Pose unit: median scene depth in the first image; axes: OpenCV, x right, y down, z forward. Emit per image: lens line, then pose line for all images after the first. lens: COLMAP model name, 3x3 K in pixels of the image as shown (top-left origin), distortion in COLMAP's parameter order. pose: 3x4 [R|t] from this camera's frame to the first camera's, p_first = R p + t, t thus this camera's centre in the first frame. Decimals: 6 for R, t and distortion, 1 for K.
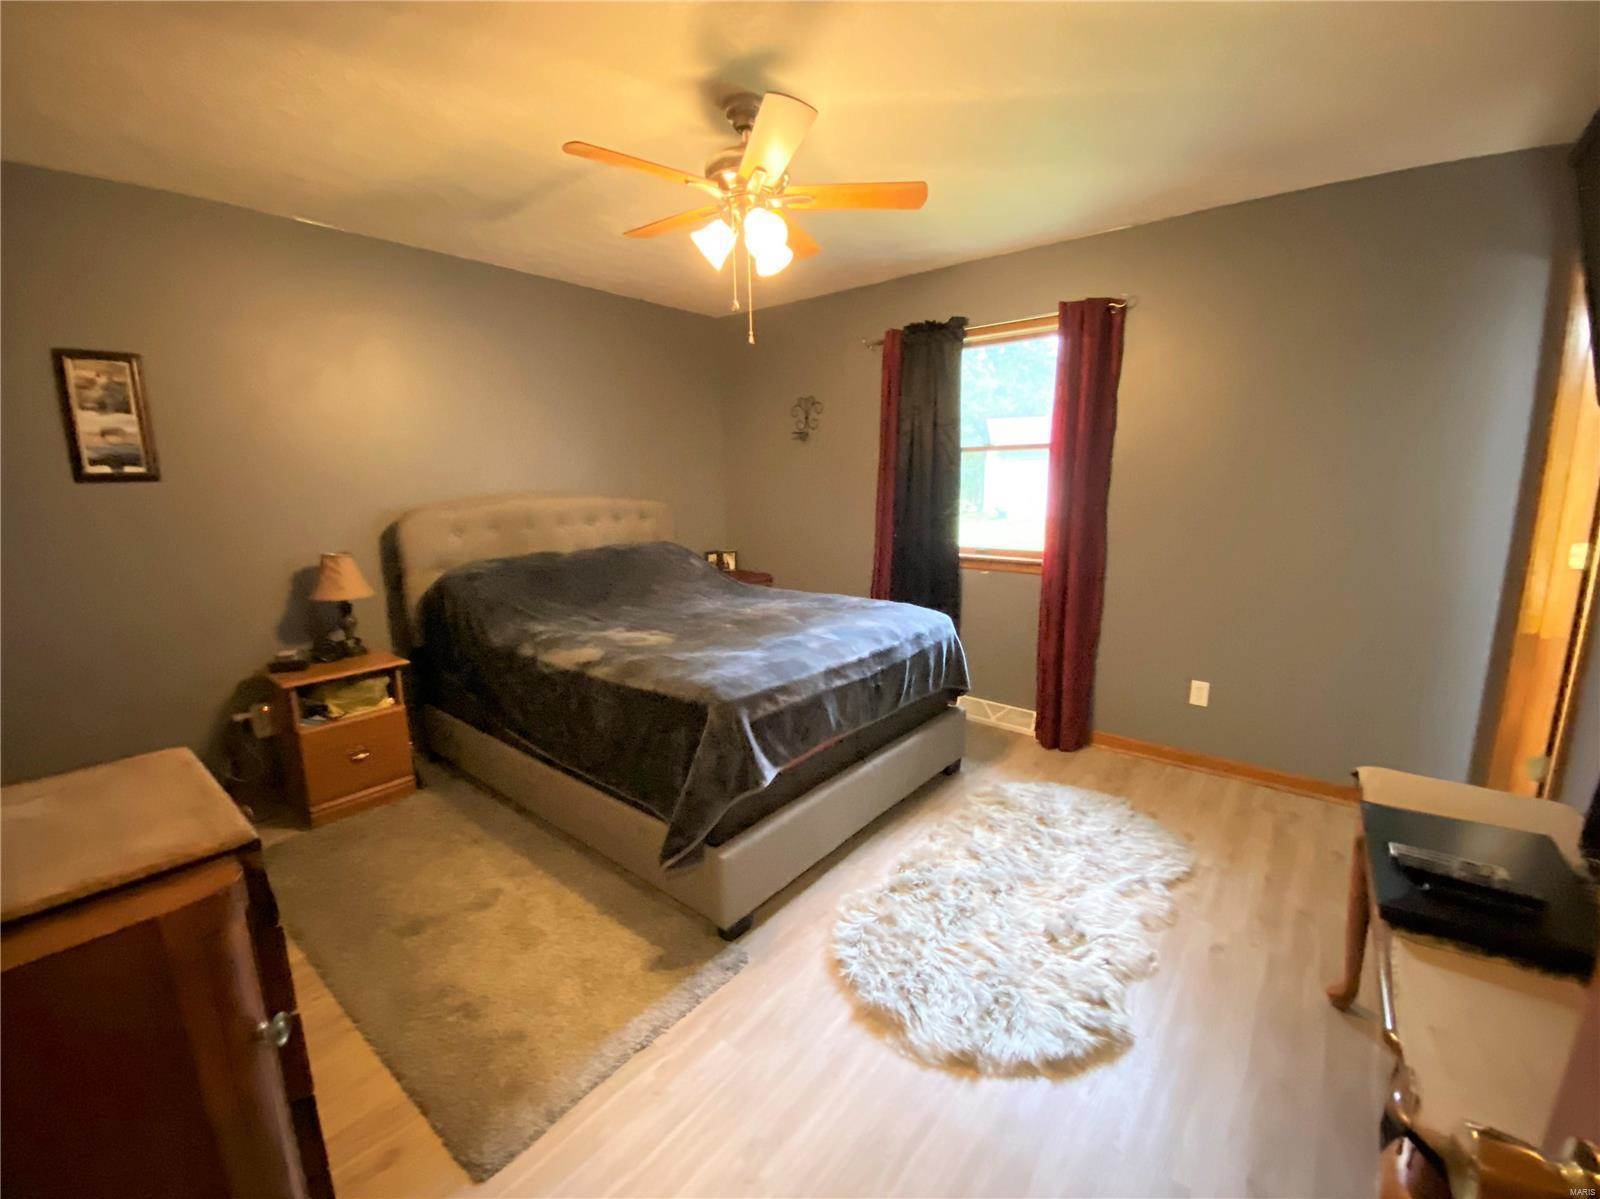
lens RADIAL K [[647.8, 0, 838.3], [0, 647.8, 595.1], [0, 0, 1]] dist [0.000312, -0.017408]
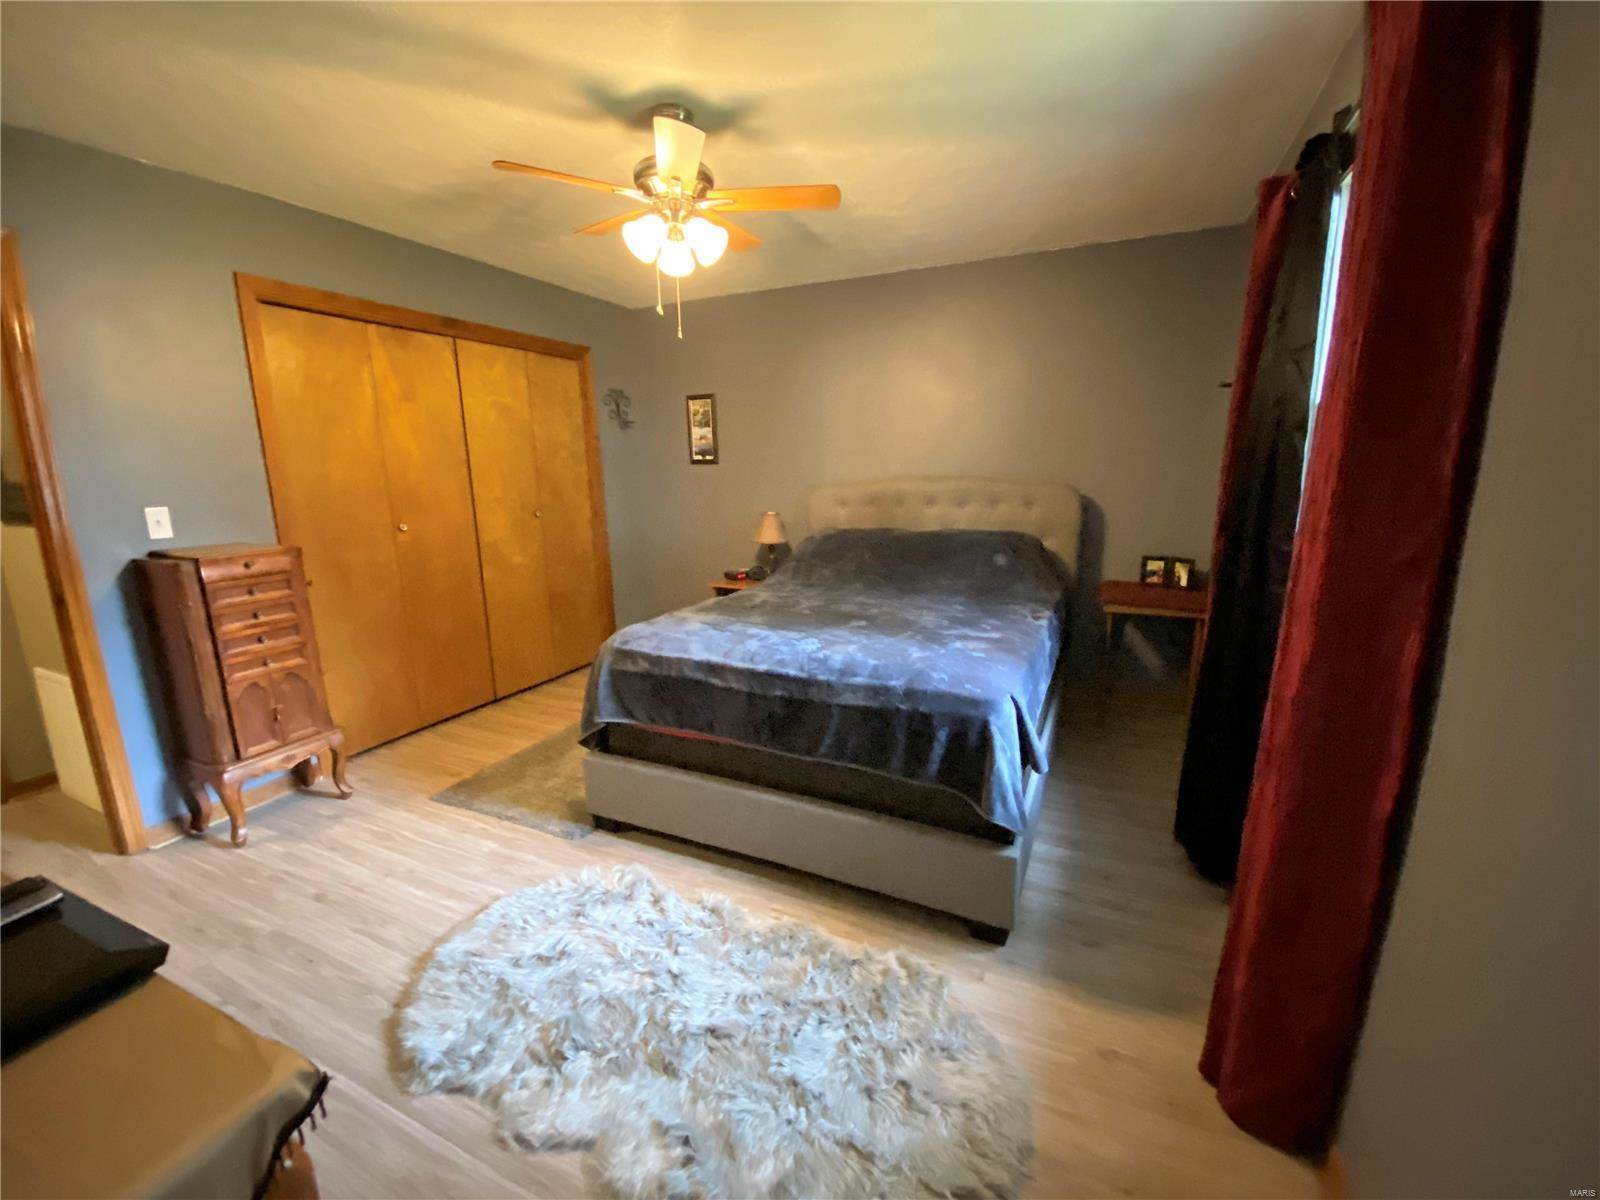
lens RADIAL K [[653.3, 0, 800.9], [0, 653.3, 606.2], [0, 0, 1]] dist [0.013584, -0.018095]
pose [[0.212774, 0.207768, -0.954756, 0.915198], [-0.161096, 0.971219, 0.175449, -0.160052], [0.963730, 0.116476, 0.240121, 0.871556]]
